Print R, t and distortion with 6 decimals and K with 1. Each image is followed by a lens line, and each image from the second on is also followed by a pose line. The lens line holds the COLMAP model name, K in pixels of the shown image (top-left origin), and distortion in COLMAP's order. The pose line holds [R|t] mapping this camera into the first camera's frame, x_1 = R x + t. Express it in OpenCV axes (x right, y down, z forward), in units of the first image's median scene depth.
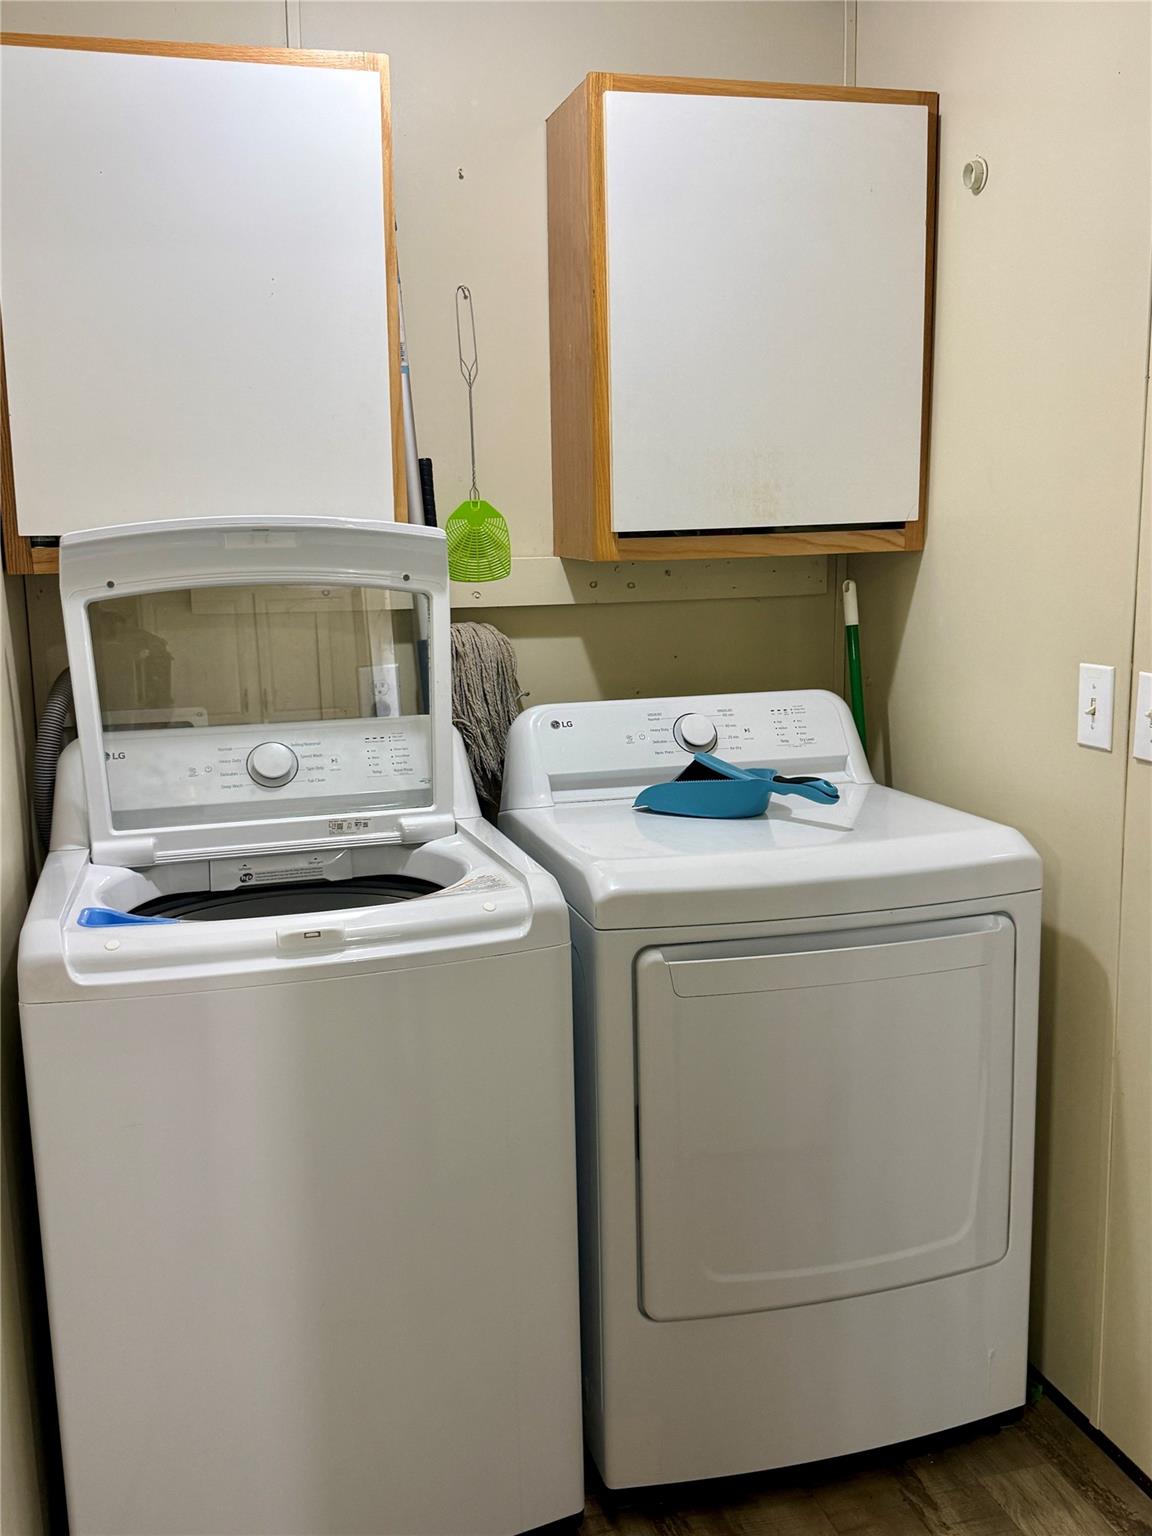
lens RADIAL K [[1394.4, 0, 576.0], [0, 1394.4, 768.0], [0, 0, 1]] dist [0.157991, -0.322344]
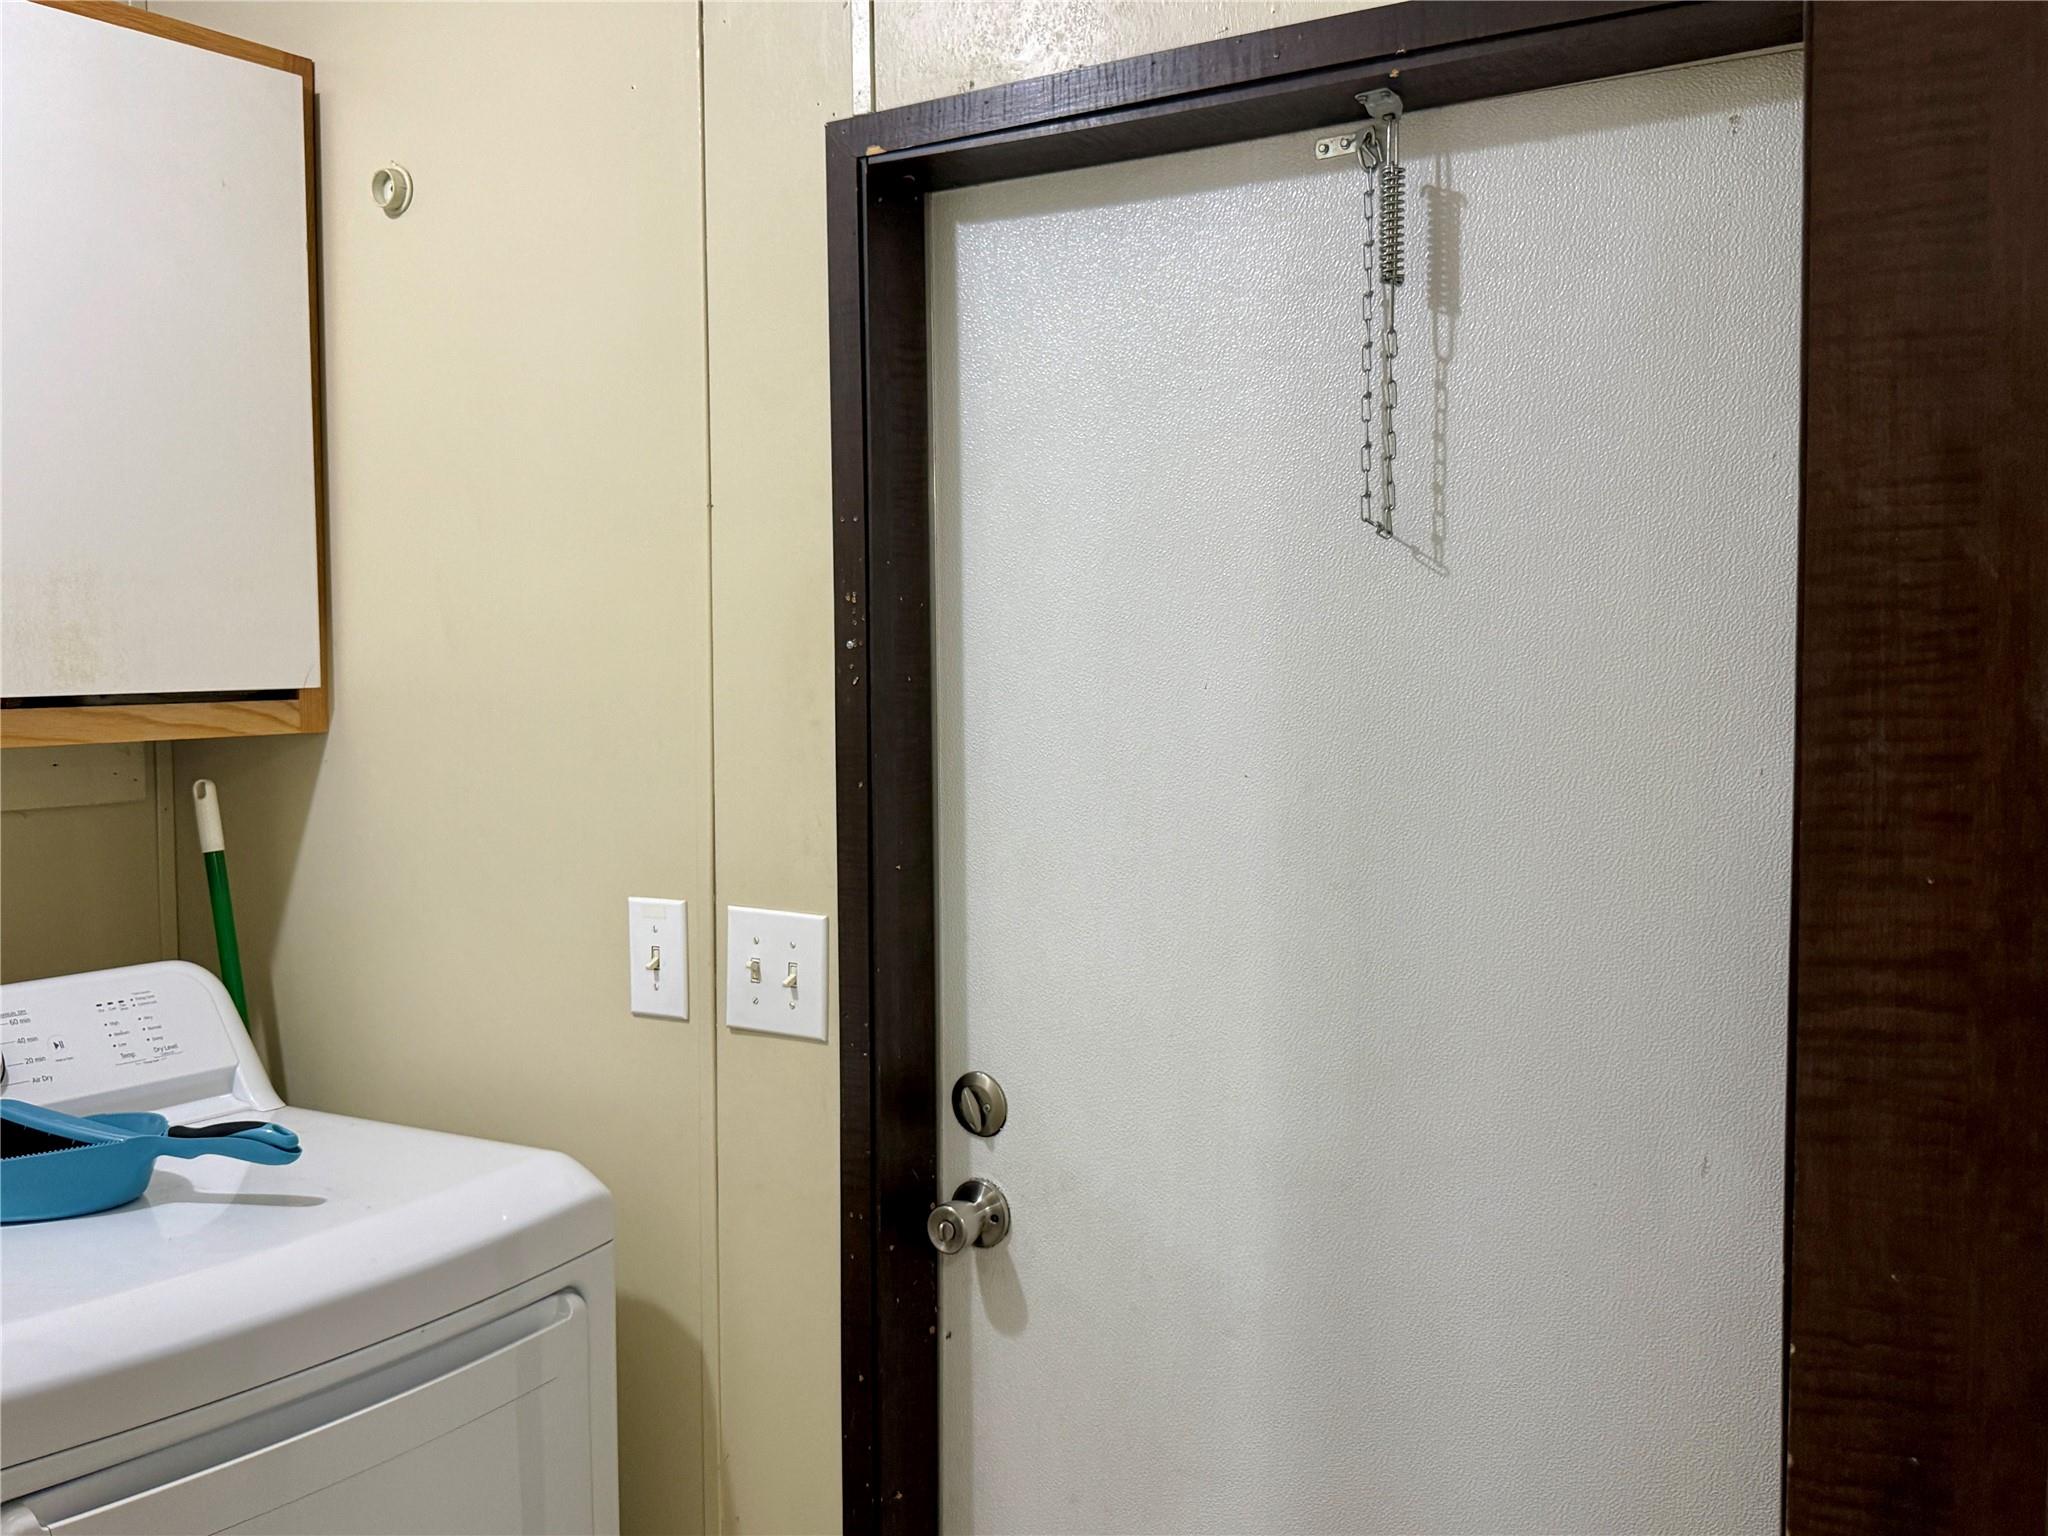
lens RADIAL K [[1859.2, 0, 1021.9], [0, 1859.2, 780.5], [0, 0, 1]] dist [0.157991, -0.322344]
pose [[0.752885, -0.028282, 0.657545, -0.090350], [0.102809, 0.991865, -0.075054, -0.036762], [-0.650073, 0.124109, 0.749668, 0.153757]]
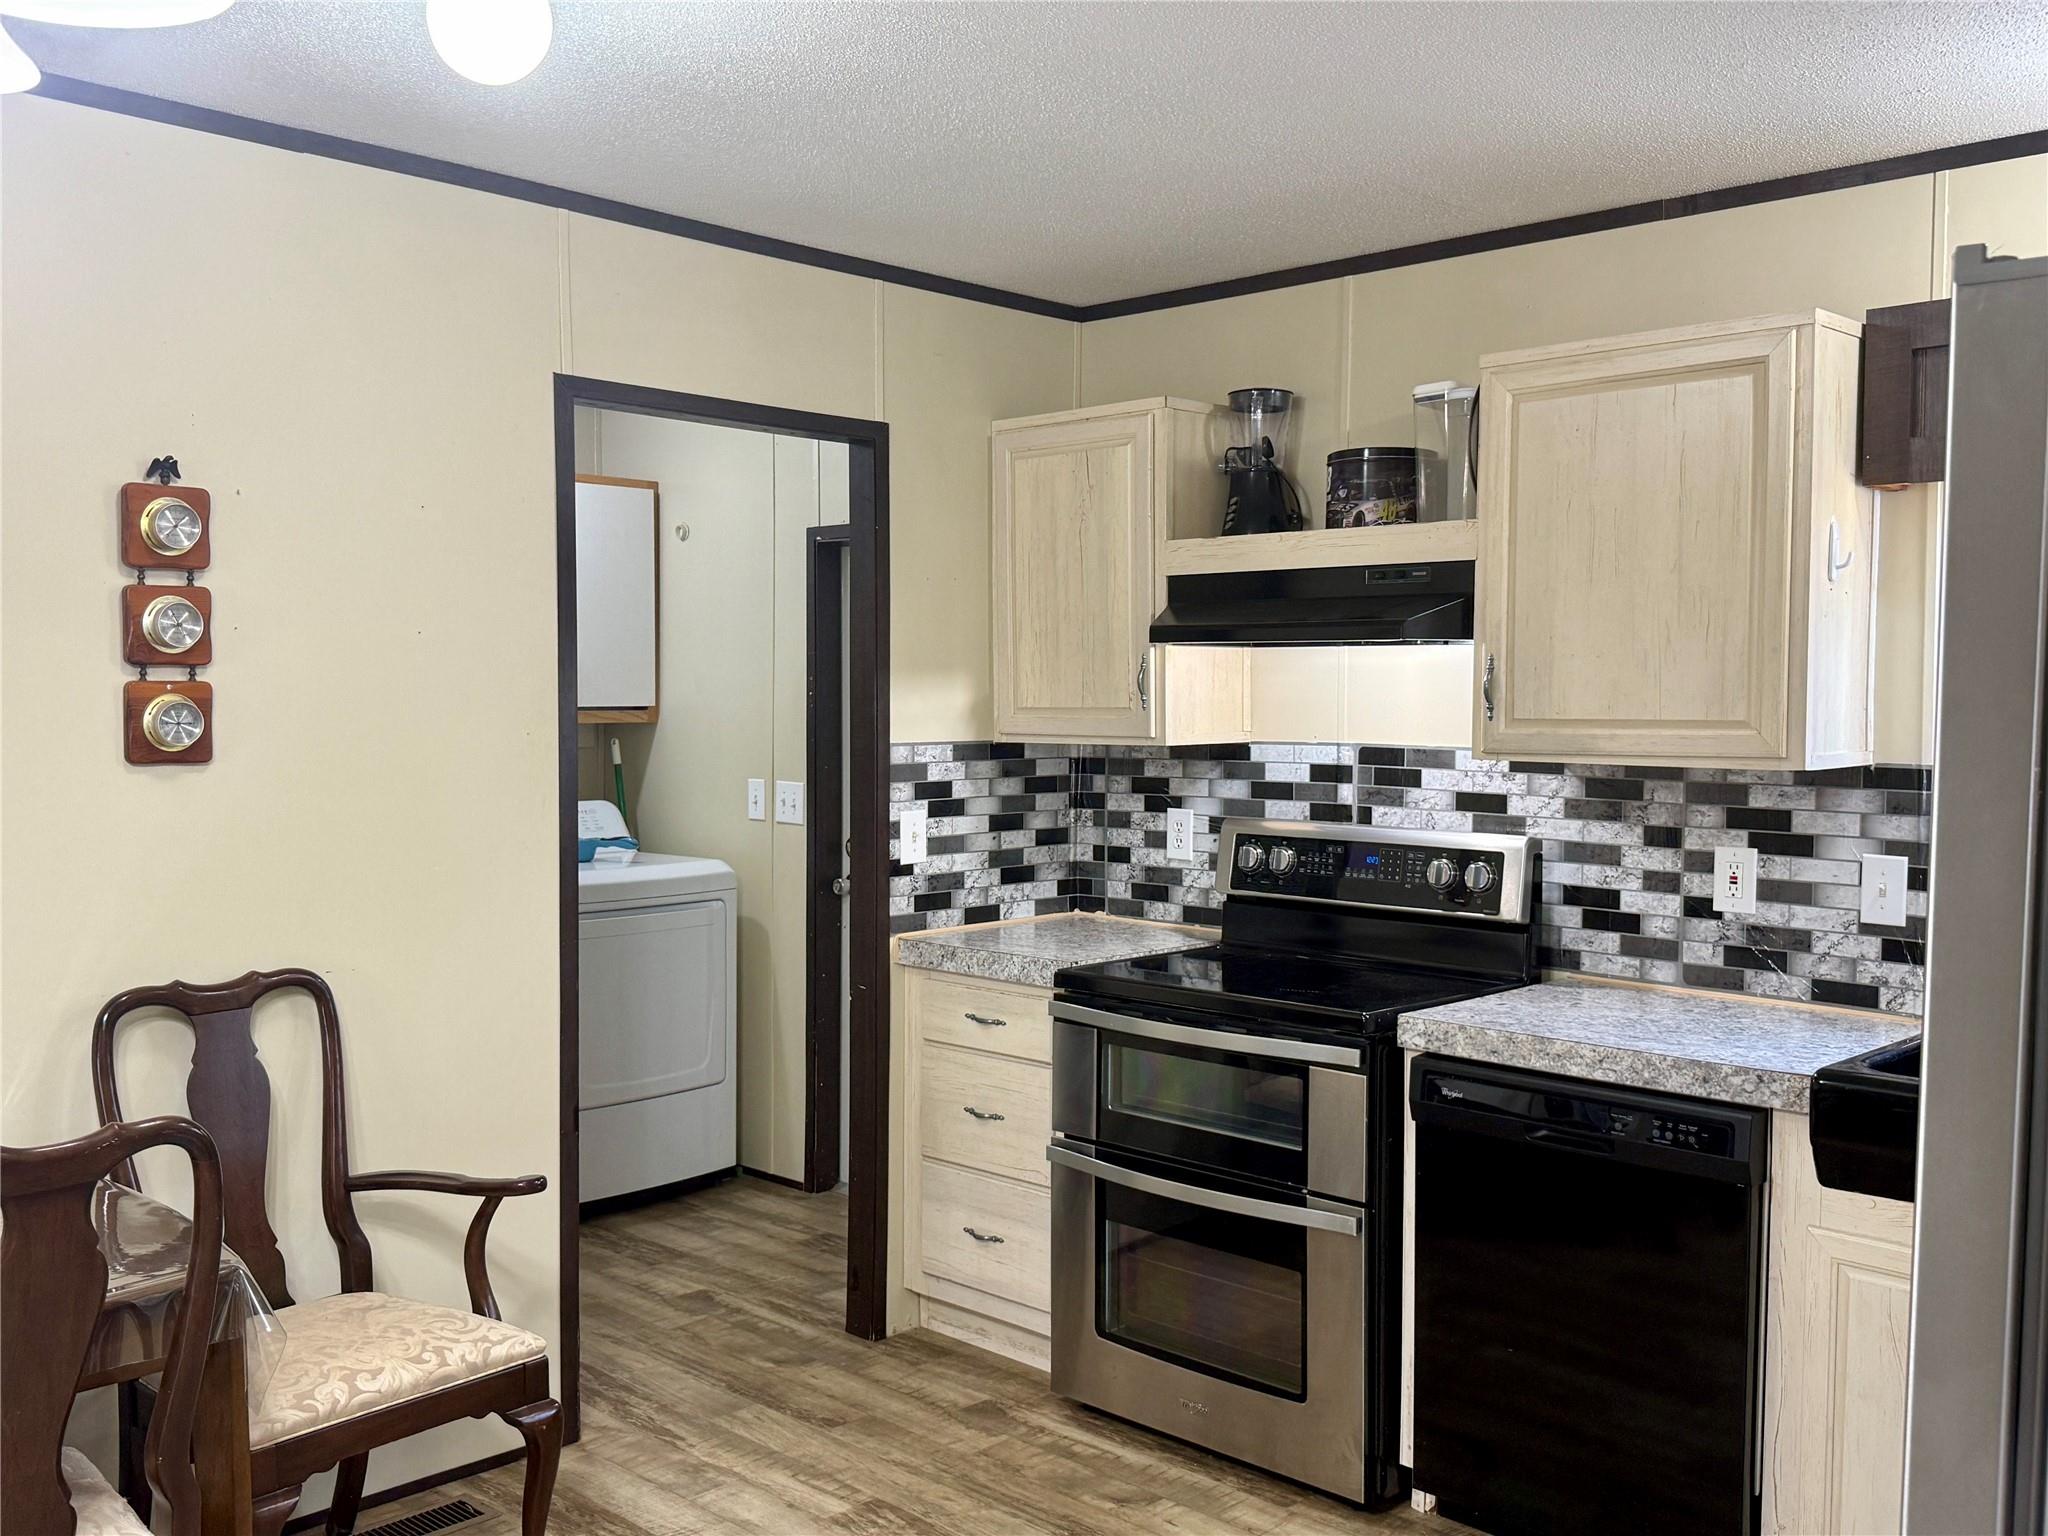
lens RADIAL K [[1859.2, 0, 1021.9], [0, 1859.2, 780.5], [0, 0, 1]] dist [0.157991, -0.322344]
pose [[0.867699, 0.001009, 0.497088, -0.556834], [0.060474, 0.992356, -0.107574, 0.210309], [-0.493397, 0.123403, 0.861006, -1.315320]]
